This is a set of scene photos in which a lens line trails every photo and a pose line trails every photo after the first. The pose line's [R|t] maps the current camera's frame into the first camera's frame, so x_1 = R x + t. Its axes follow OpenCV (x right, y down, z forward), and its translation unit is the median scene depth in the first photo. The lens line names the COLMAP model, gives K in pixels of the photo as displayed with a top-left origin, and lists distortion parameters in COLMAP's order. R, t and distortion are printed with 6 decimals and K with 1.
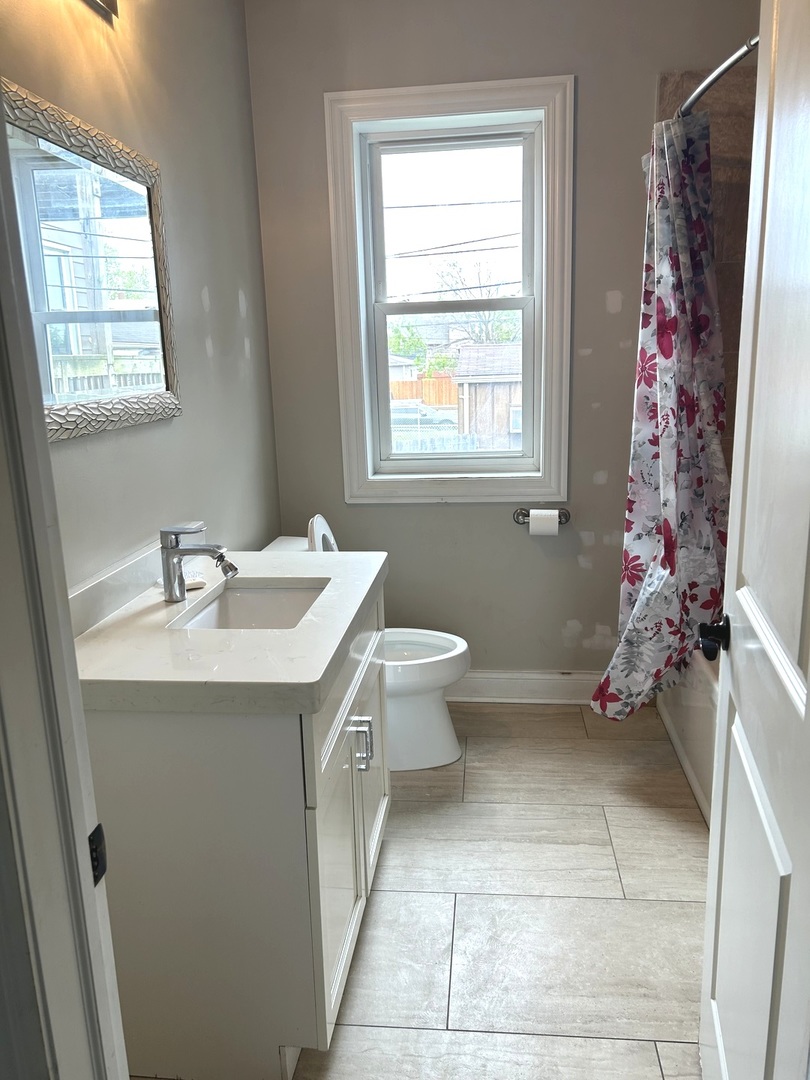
lens RADIAL K [[814.4, 0, 401.9], [0, 814.4, 543.3], [0, 0, 1]] dist [0.076933, -0.109243]
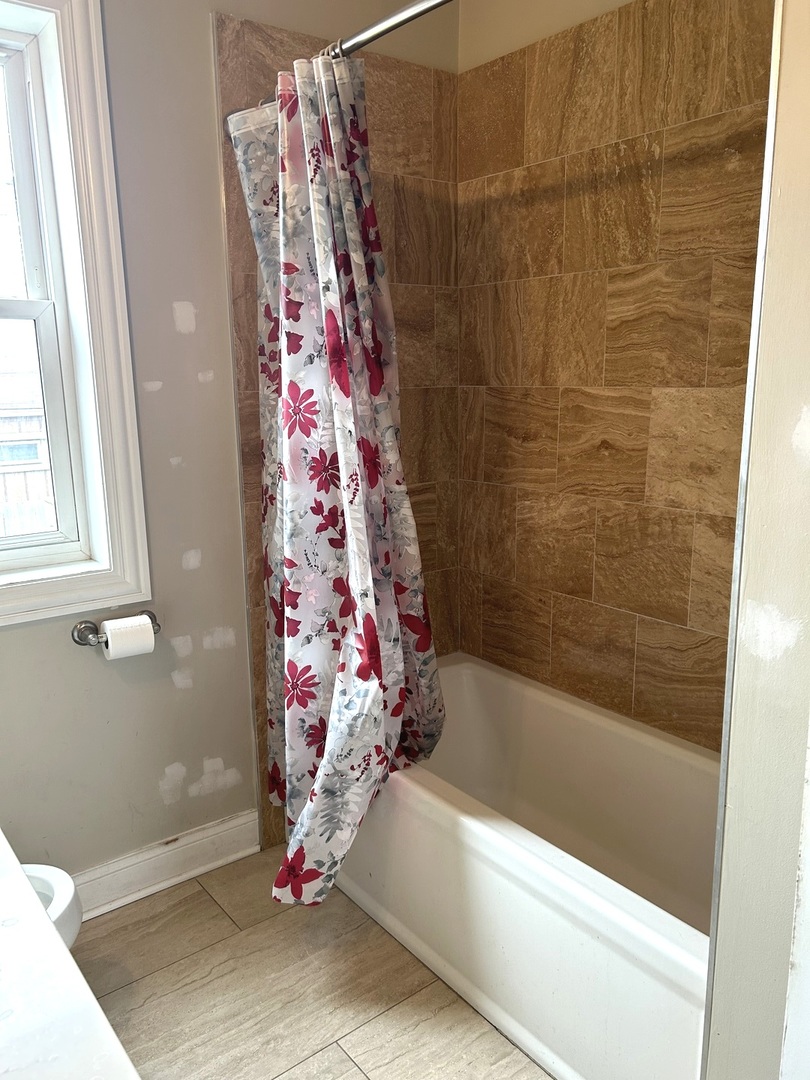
lens RADIAL K [[814.4, 0, 401.9], [0, 814.4, 543.3], [0, 0, 1]] dist [0.076933, -0.109243]
pose [[0.720936, -0.120752, 0.682401, -0.132523], [0.151169, 0.988391, 0.015193, -0.091472], [-0.676313, 0.092205, 0.730820, 0.412692]]
